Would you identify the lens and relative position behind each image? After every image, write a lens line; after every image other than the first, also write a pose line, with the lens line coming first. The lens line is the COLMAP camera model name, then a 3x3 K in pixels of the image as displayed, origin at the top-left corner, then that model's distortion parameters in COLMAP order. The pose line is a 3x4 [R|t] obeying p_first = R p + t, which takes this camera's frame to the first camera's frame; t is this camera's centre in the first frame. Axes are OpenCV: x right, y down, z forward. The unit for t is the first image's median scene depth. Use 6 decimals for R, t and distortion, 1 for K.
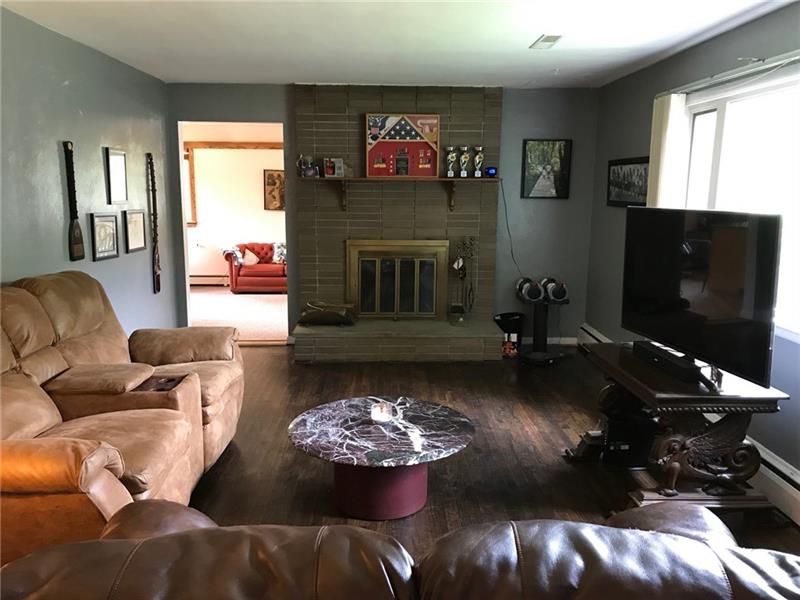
lens RADIAL K [[649.9, 0, 401.9], [0, 649.9, 296.6], [0, 0, 1]] dist [0.109853, -0.151415]
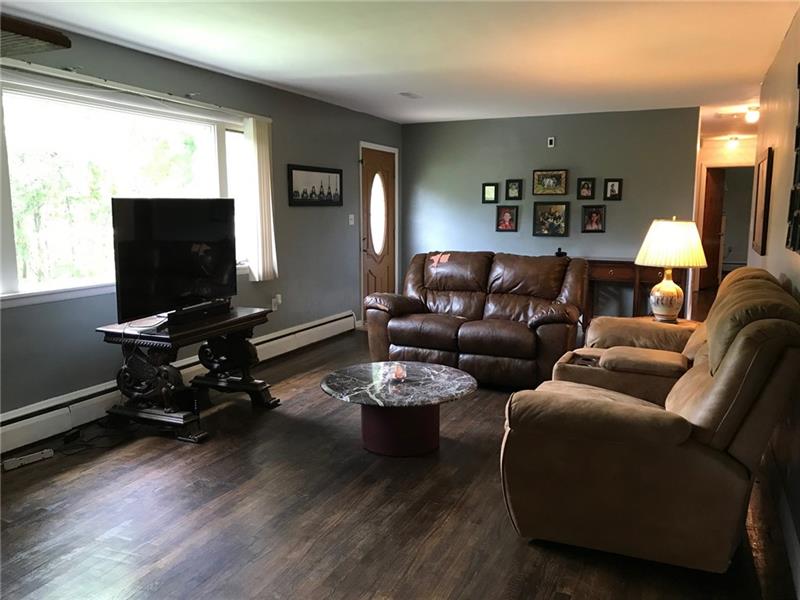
lens RADIAL K [[649.9, 0, 401.9], [0, 649.9, 296.6], [0, 0, 1]] dist [0.109853, -0.151415]
pose [[-0.901327, -0.067502, 0.427848, -0.510695], [0.066535, 0.954481, 0.290756, -0.280504], [-0.427999, 0.290533, -0.855808, 1.886854]]
